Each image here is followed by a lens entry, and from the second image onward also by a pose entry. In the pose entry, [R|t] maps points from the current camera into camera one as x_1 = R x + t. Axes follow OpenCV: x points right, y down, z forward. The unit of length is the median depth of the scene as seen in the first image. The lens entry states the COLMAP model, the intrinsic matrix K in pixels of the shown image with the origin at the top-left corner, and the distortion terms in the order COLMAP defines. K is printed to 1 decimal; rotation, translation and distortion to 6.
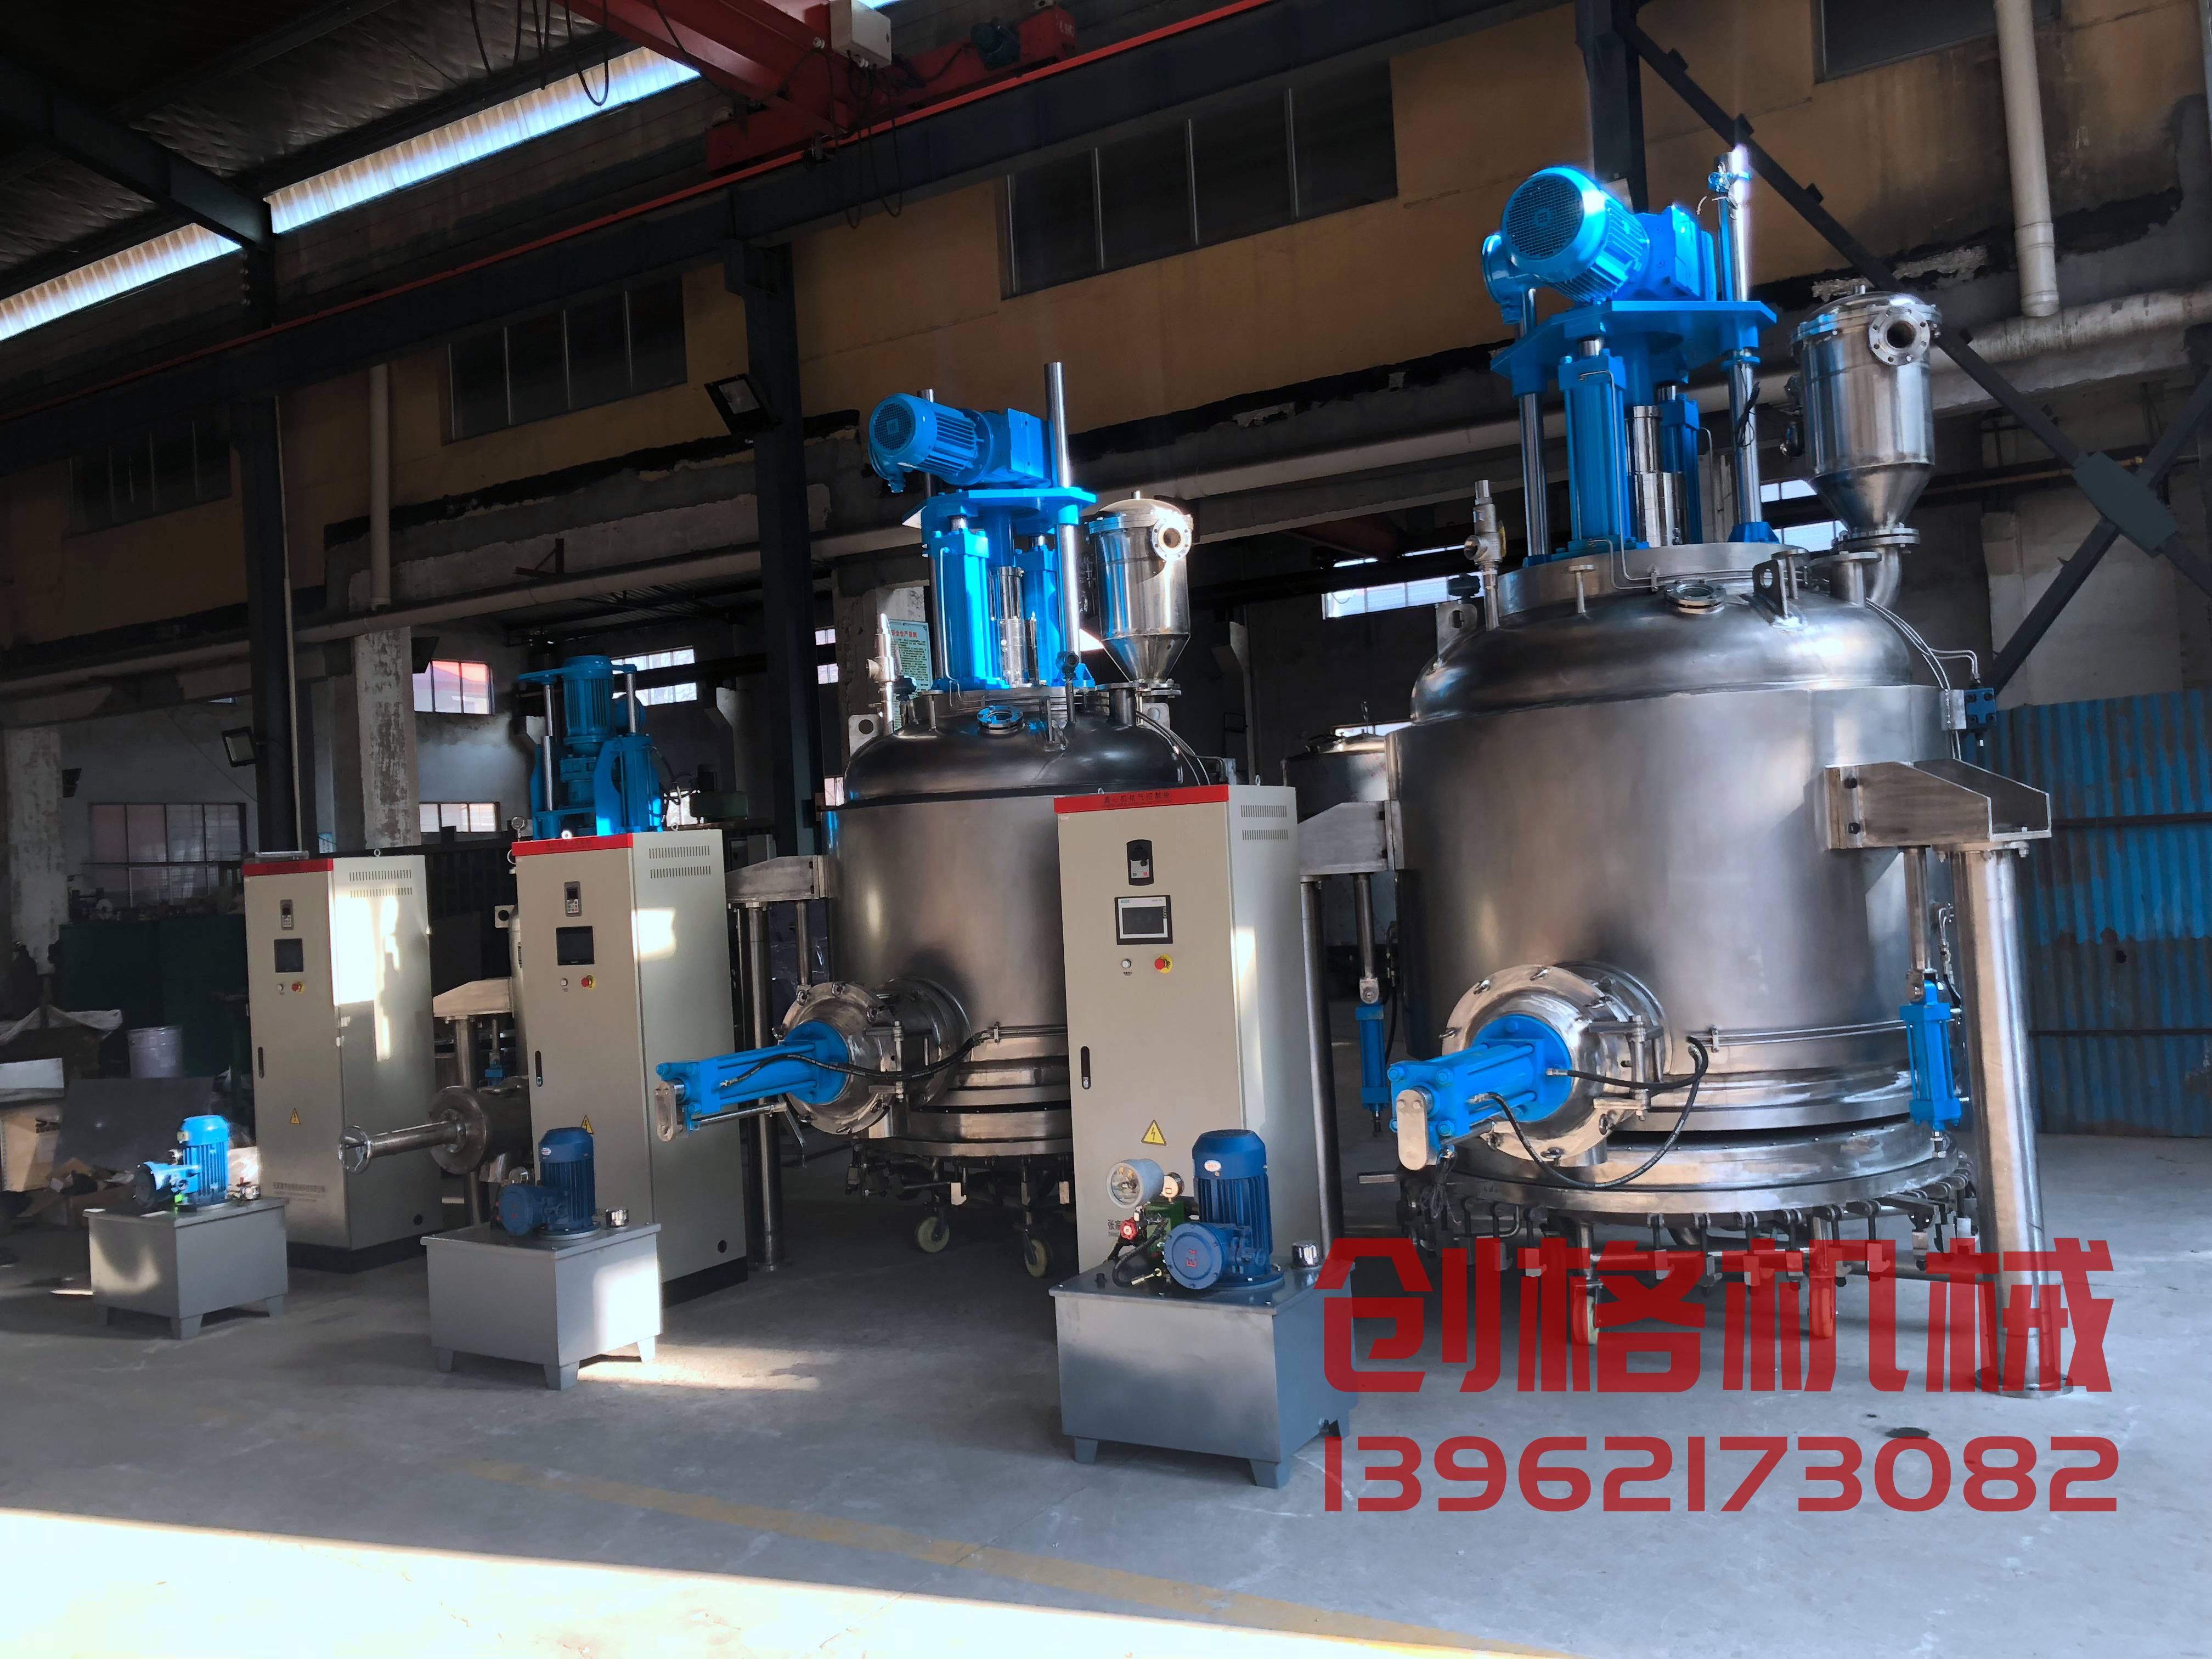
lens RADIAL K [[1836.2, 0, 1106.0], [0, 1836.2, 829.5], [0, 0, 1]] dist [0.019594, -0.014859]
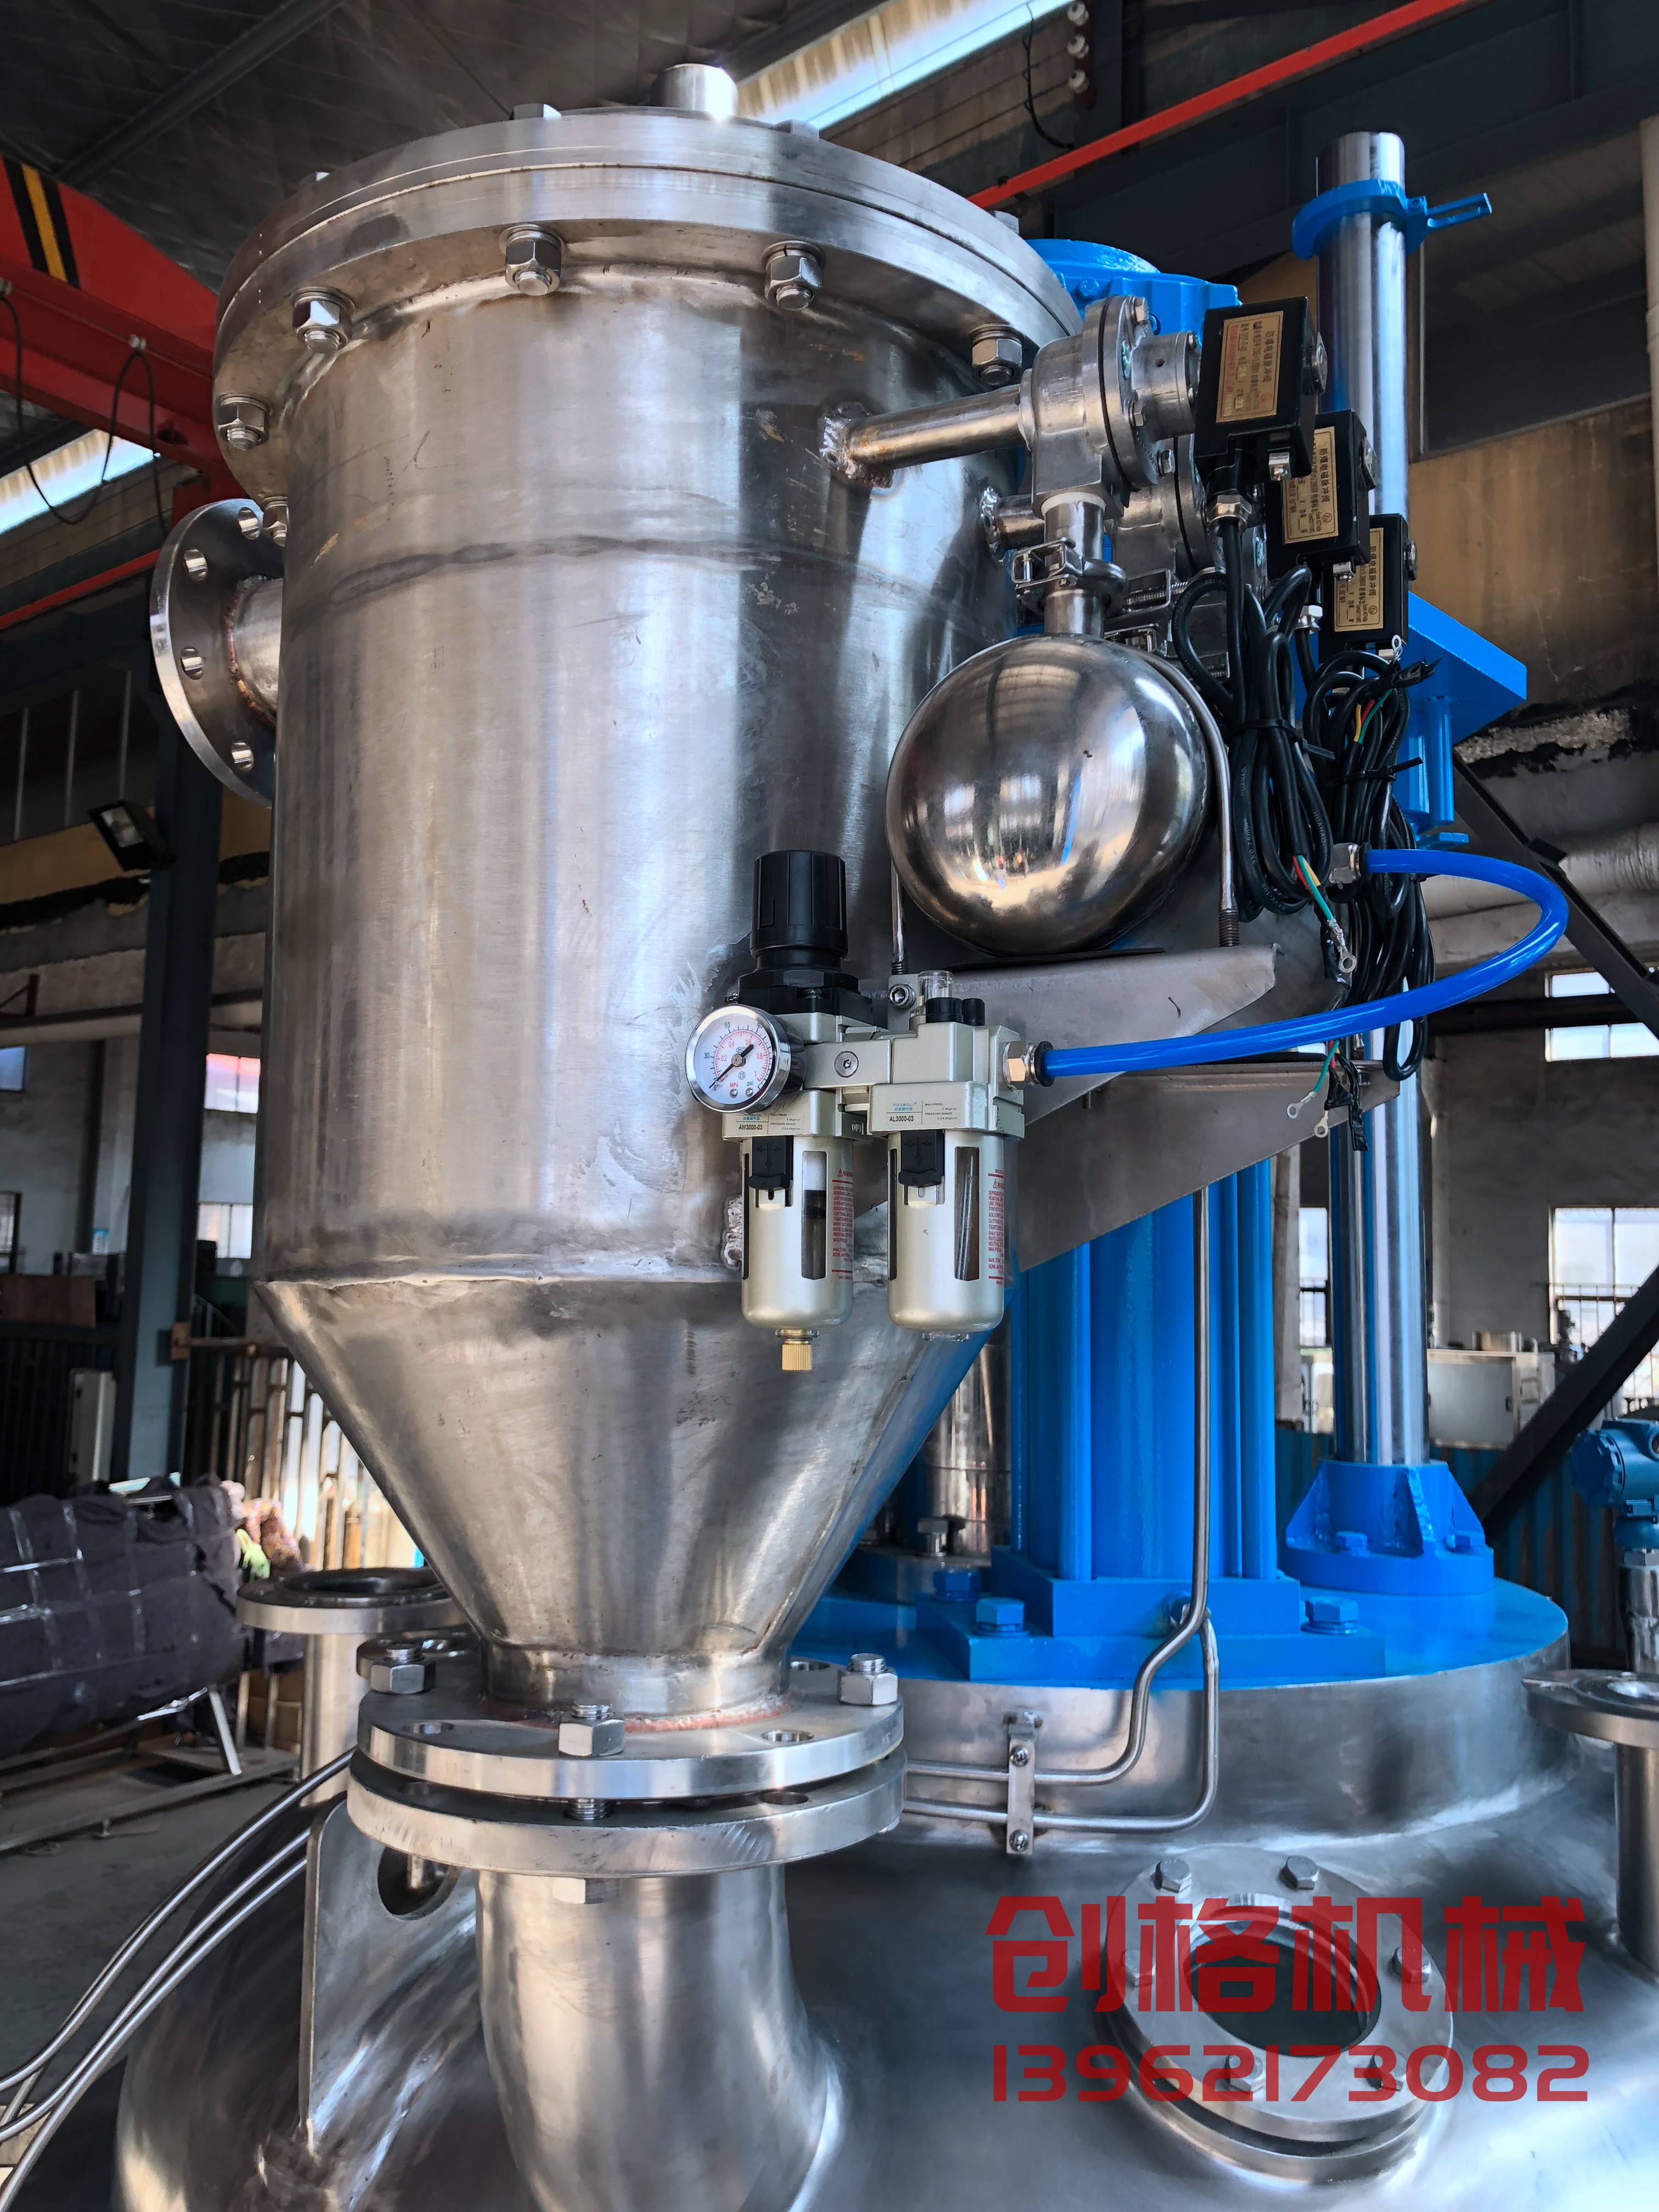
lens RADIAL K [[1836.2, 0, 829.5], [0, 1836.2, 1106.0], [0, 0, 1]] dist [0.019594, -0.014859]
pose [[0.987035, 0.067207, -0.145758, 0.282302], [-0.076205, 0.995459, -0.057048, -0.110367], [0.141262, 0.067416, 0.987674, 0.304238]]
